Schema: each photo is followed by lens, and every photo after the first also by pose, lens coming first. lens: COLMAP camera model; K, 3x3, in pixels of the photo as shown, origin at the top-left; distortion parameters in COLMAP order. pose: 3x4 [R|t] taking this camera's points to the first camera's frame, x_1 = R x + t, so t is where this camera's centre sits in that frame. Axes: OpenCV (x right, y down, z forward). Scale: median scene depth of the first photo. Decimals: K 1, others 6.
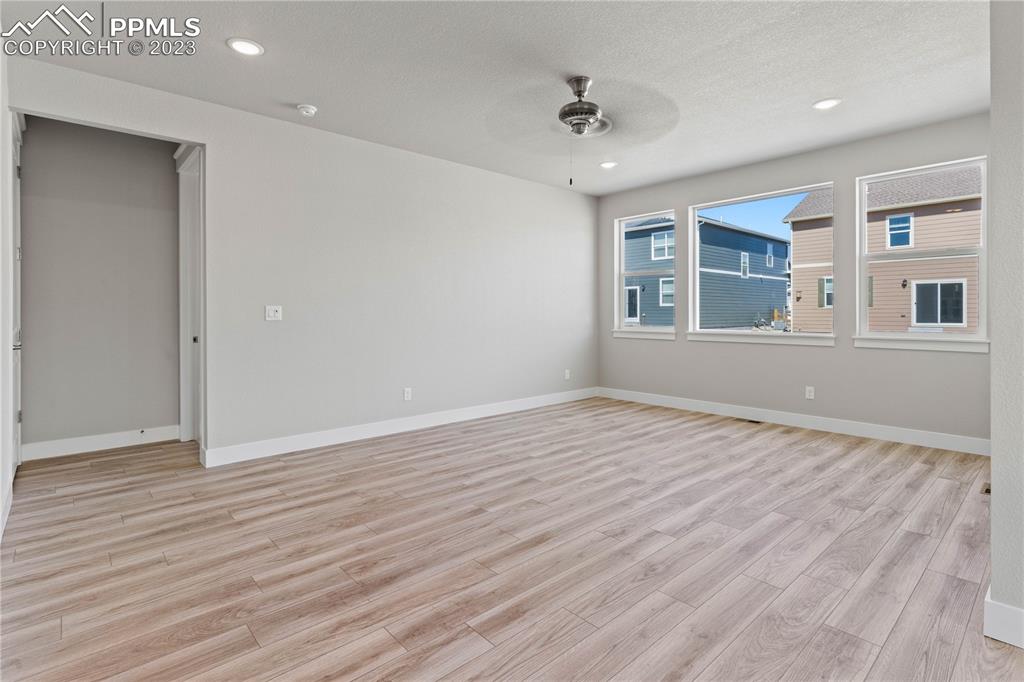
lens RADIAL K [[495.5, 0, 523.7], [0, 495.5, 322.4], [0, 0, 1]] dist [0.014573, -0.004349]
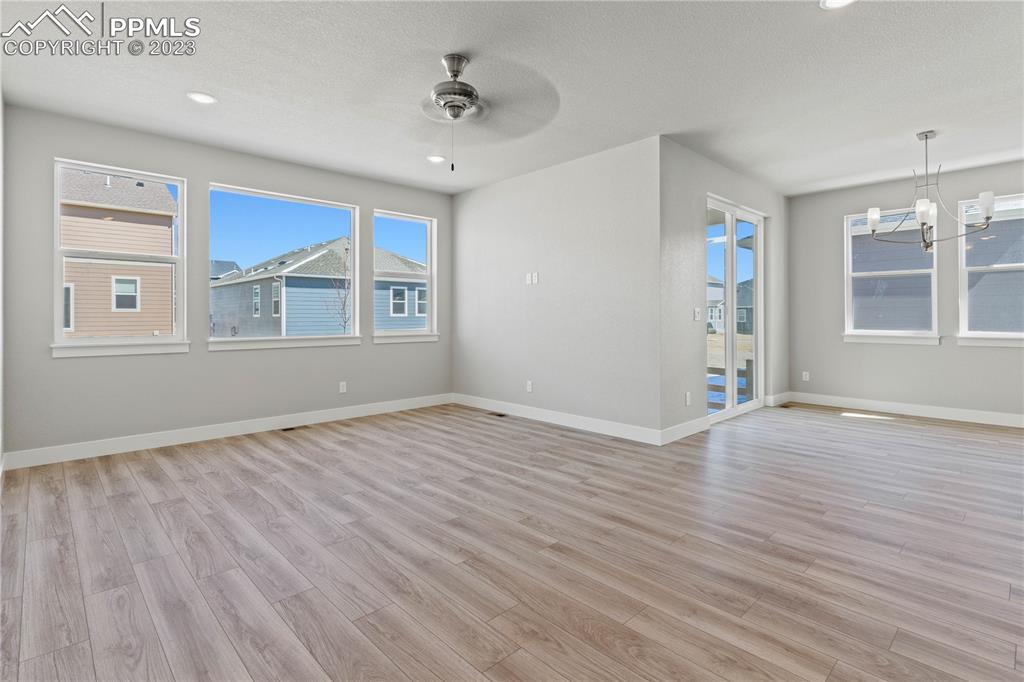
lens RADIAL K [[495.5, 0, 515.3], [0, 495.5, 318.3], [0, 0, 1]] dist [0.014573, -0.004349]
pose [[-0.018149, 0.000998, 0.999835, -0.958803], [0.018357, 0.999831, -0.000665, -0.009808], [-0.999667, 0.018342, -0.018164, 1.109473]]
